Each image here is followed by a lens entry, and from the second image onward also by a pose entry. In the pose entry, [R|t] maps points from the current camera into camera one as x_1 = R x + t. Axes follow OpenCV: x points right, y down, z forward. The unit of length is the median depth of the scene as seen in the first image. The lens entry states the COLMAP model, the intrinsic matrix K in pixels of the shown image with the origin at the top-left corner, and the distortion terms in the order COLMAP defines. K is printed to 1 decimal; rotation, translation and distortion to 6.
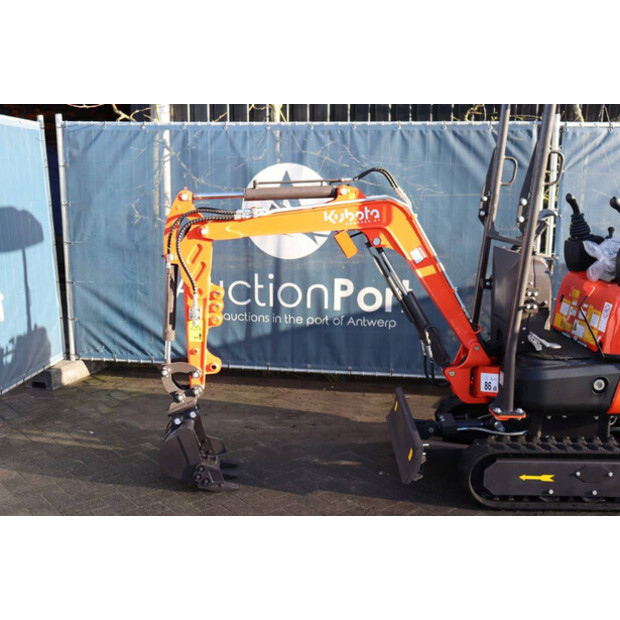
lens RADIAL K [[701.0, 0, 310.0], [0, 701.0, 310.0], [0, 0, 1]] dist [-0.071828, 0.209234]
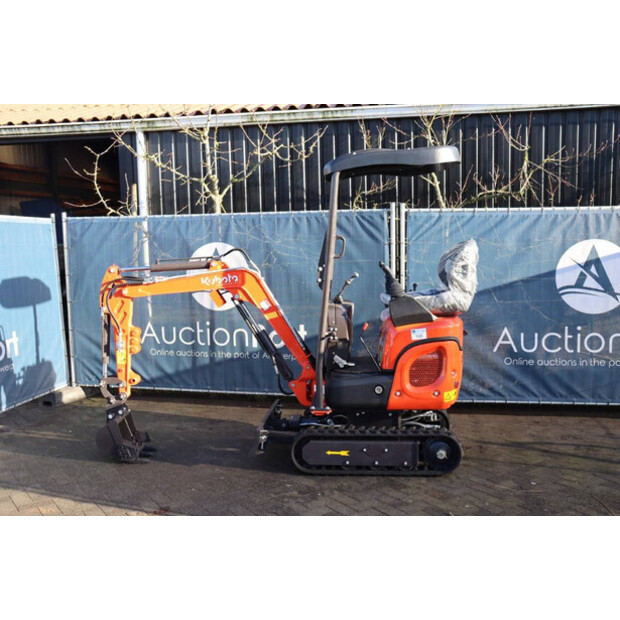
lens RADIAL K [[654.6, 0, 310.0], [0, 654.6, 310.0], [0, 0, 1]] dist [-0.087160, 0.166275]
pose [[0.996428, -0.015902, -0.082938, 0.333073], [0.009099, 0.996610, -0.081766, 0.043510], [0.083957, 0.080719, 0.993195, -0.351856]]
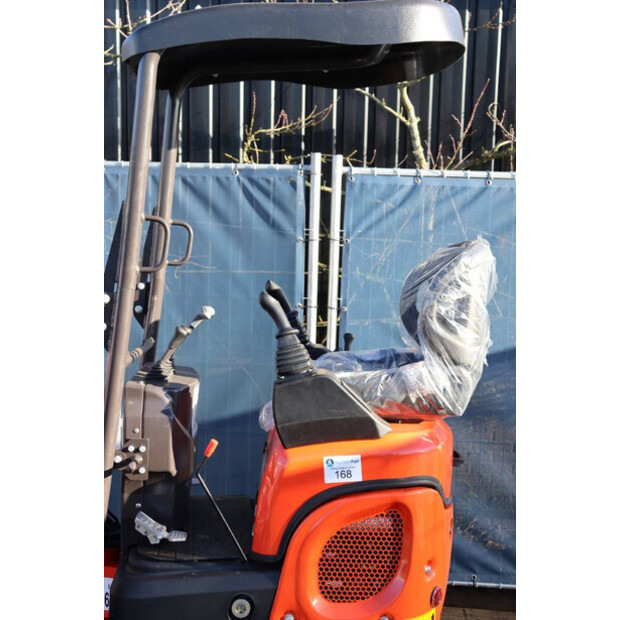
lens RADIAL K [[971.1, 0, 310.0], [0, 971.1, 310.0], [0, 0, 1]] dist [0.190396, 0.080087]
pose [[0.999808, 0.019086, -0.004420, 0.406313], [-0.019436, 0.994641, -0.101550, -0.051125], [0.002458, 0.101616, 0.994821, 0.121855]]
